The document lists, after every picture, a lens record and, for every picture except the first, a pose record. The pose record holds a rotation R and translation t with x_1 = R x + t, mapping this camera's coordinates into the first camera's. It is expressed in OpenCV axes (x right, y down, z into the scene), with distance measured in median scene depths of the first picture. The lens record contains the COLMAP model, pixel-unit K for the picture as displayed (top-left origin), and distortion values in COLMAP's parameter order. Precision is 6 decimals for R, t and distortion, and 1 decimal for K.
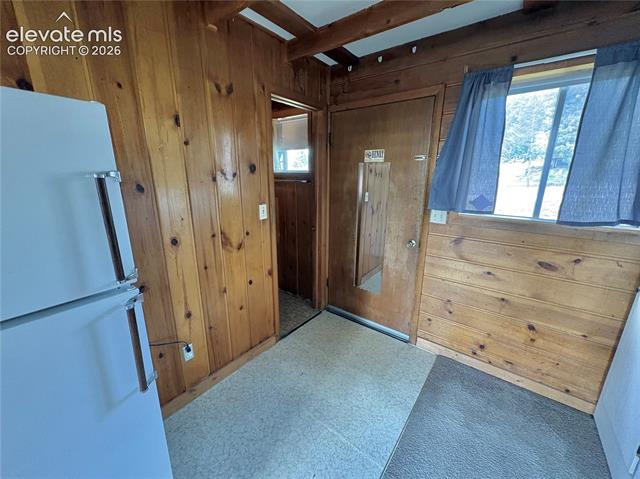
lens RADIAL K [[256.7, 0, 320.0], [0, 256.7, 239.5], [0, 0, 1]] dist [0.000700, 0.000157]
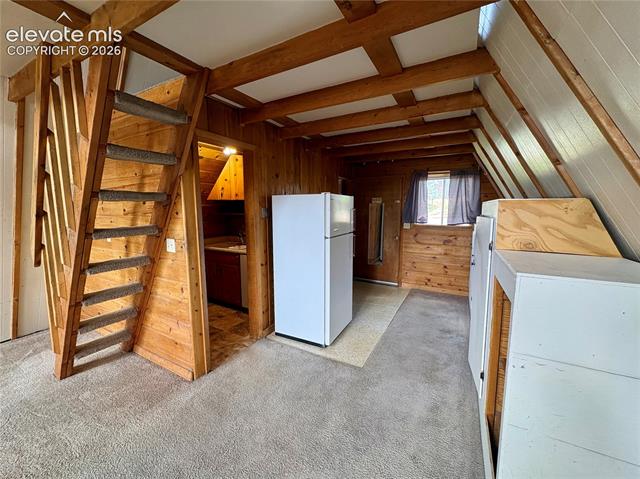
lens RADIAL K [[256.7, 0, 320.0], [0, 256.7, 239.5], [0, 0, 1]] dist [0.000700, 0.000157]
pose [[0.996393, -0.018581, 0.082794, -0.530706], [0.029504, 0.990713, -0.132730, 0.325456], [-0.079559, 0.134694, 0.987688, -1.249600]]
